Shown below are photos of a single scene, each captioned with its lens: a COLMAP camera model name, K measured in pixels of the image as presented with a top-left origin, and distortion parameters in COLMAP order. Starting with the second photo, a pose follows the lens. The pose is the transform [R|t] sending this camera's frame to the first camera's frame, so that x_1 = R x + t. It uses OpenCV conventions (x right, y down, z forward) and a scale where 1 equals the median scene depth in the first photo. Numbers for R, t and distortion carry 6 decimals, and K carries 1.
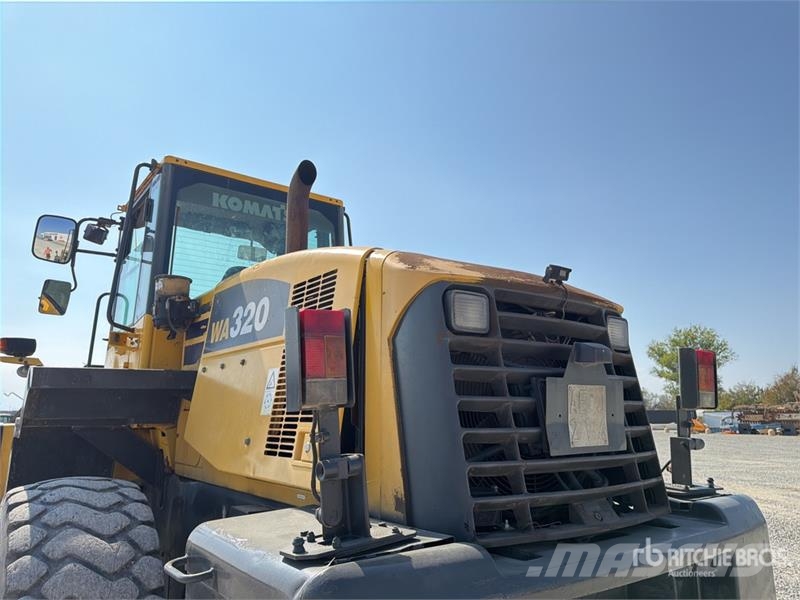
lens RADIAL K [[562.8, 0, 393.8], [0, 562.8, 302.0], [0, 0, 1]] dist [0.115144, -0.167631]
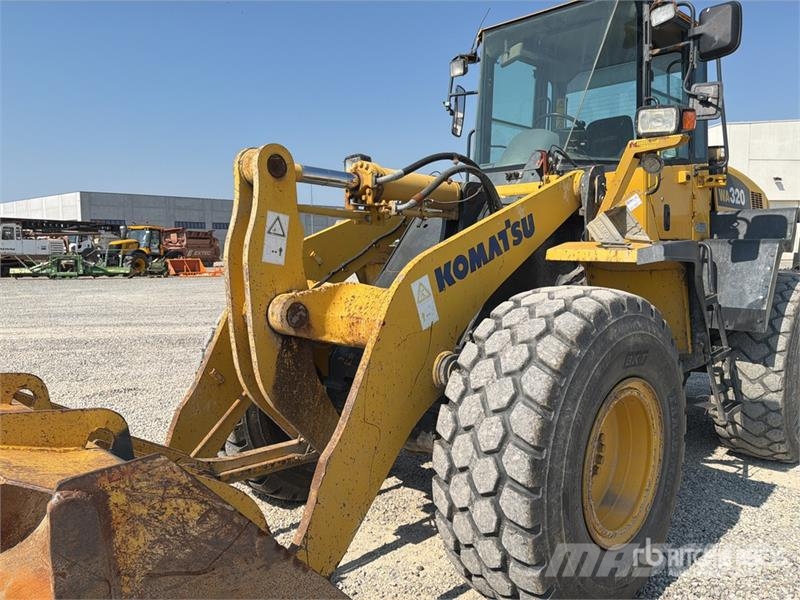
lens RADIAL K [[635.7, 0, 392.7], [0, 635.7, 306.2], [0, 0, 1]] dist [0.110822, -0.168584]
pose [[-0.138534, -0.081175, 0.987025, -2.267005], [-0.196168, 0.979137, 0.052994, 0.503622], [-0.970735, -0.186281, -0.151568, 2.316649]]
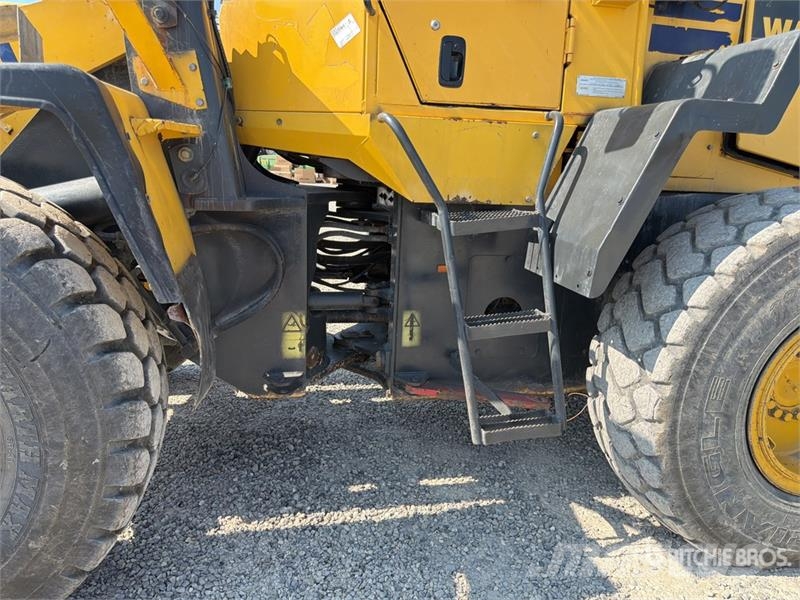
lens RADIAL K [[571.1, 0, 394.0], [0, 571.1, 301.1], [0, 0, 1]] dist [0.067745, -0.092228]
pose [[0.435576, -0.192761, 0.879271, -1.514527], [-0.217577, 0.925292, 0.310635, 0.307958], [-0.873461, -0.326614, 0.361094, 1.096561]]
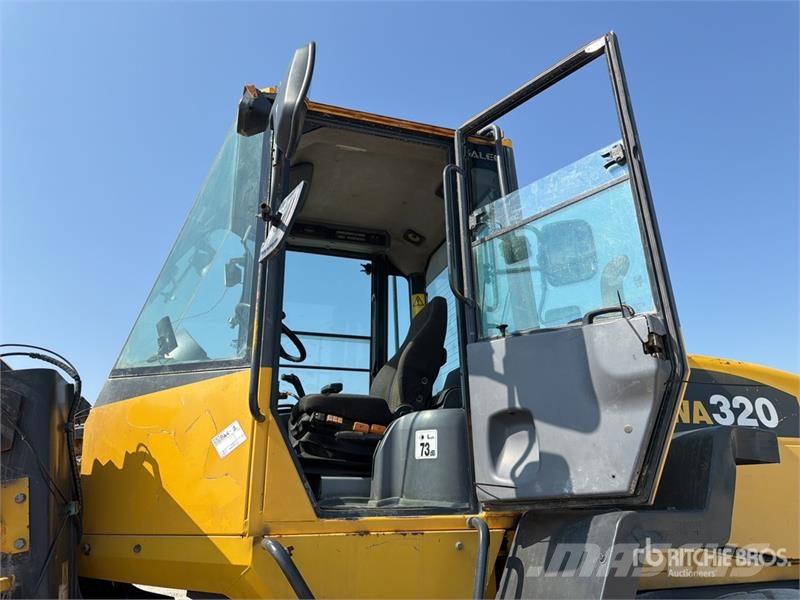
lens RADIAL K [[576.5, 0, 402.3], [0, 576.5, 301.2], [0, 0, 1]] dist [0.003568, -0.001492]
pose [[0.312591, 0.315265, 0.896044, -1.381940], [-0.172728, 0.946454, -0.272744, 0.221815], [-0.934051, -0.069515, 0.350308, 1.138452]]
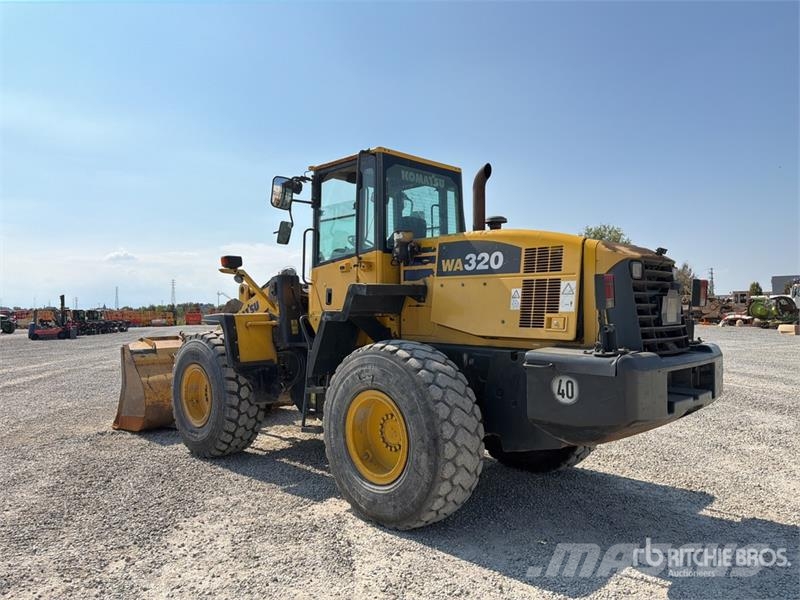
lens RADIAL K [[562.8, 0, 393.8], [0, 562.8, 302.0], [0, 0, 1]] dist [0.115144, -0.167631]
pose [[0.989944, 0.000051, 0.141460, -0.768397], [-0.026592, 0.982239, 0.185738, -0.170855], [-0.138938, -0.187632, 0.972363, -0.800541]]
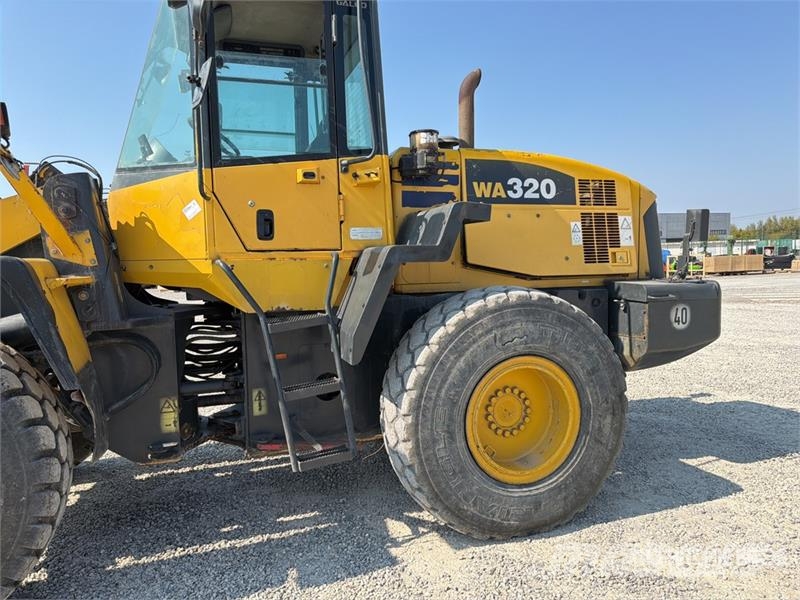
lens RADIAL K [[569.1, 0, 395.9], [0, 569.1, 309.2], [0, 0, 1]] dist [0.102255, -0.152498]
pose [[0.305845, -0.079670, 0.948742, -1.831007], [-0.164775, 0.977026, 0.135164, 0.194403], [-0.937714, -0.197668, 0.285691, 0.758348]]
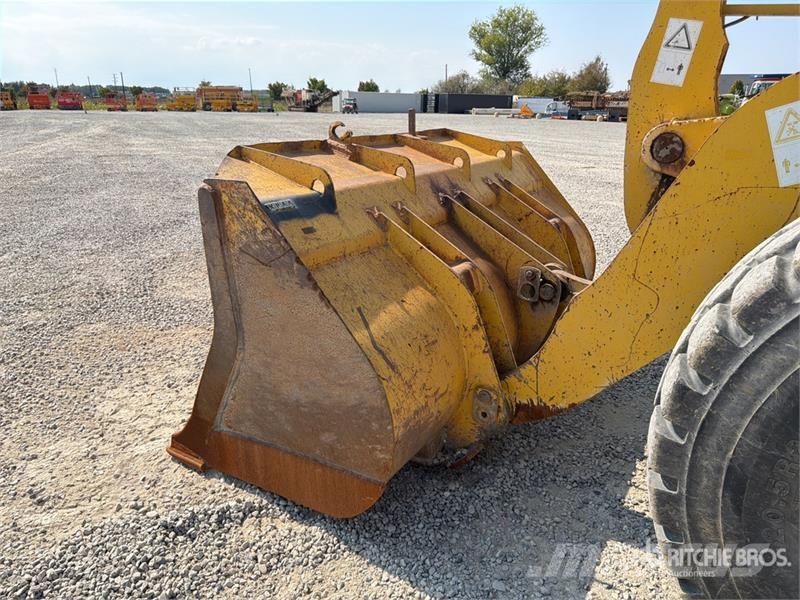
lens RADIAL K [[558.7, 0, 394.6], [0, 558.7, 301.3], [0, 0, 1]] dist [0.053682, -0.068961]
pose [[0.934415, -0.092451, 0.343979, -1.845580], [-0.099711, 0.859220, 0.501796, 0.428002], [-0.341945, -0.503184, 0.793650, 1.682029]]
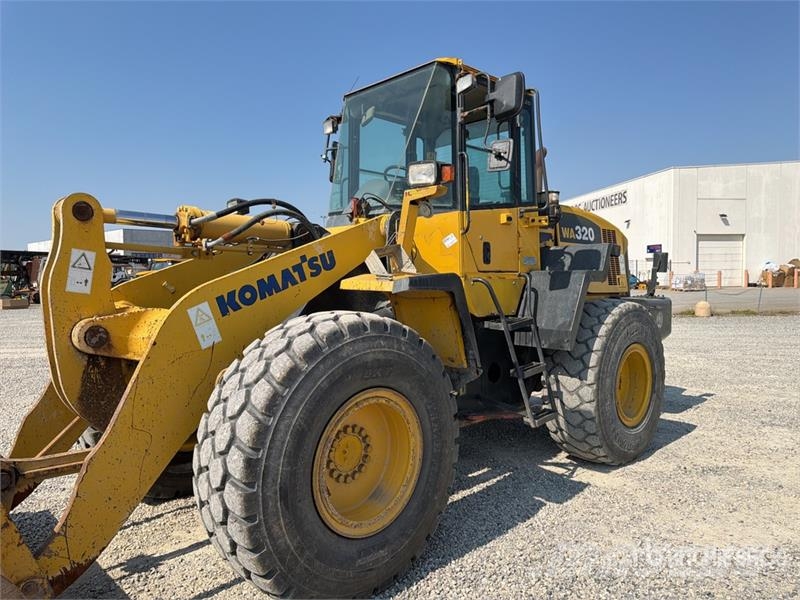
lens RADIAL K [[562.8, 0, 393.8], [0, 562.8, 302.0], [0, 0, 1]] dist [0.115144, -0.167631]
pose [[-0.125389, -0.034905, 0.991493, -2.377823], [-0.193507, 0.981047, 0.010065, 0.414637], [-0.973053, -0.190599, -0.129767, 1.894007]]
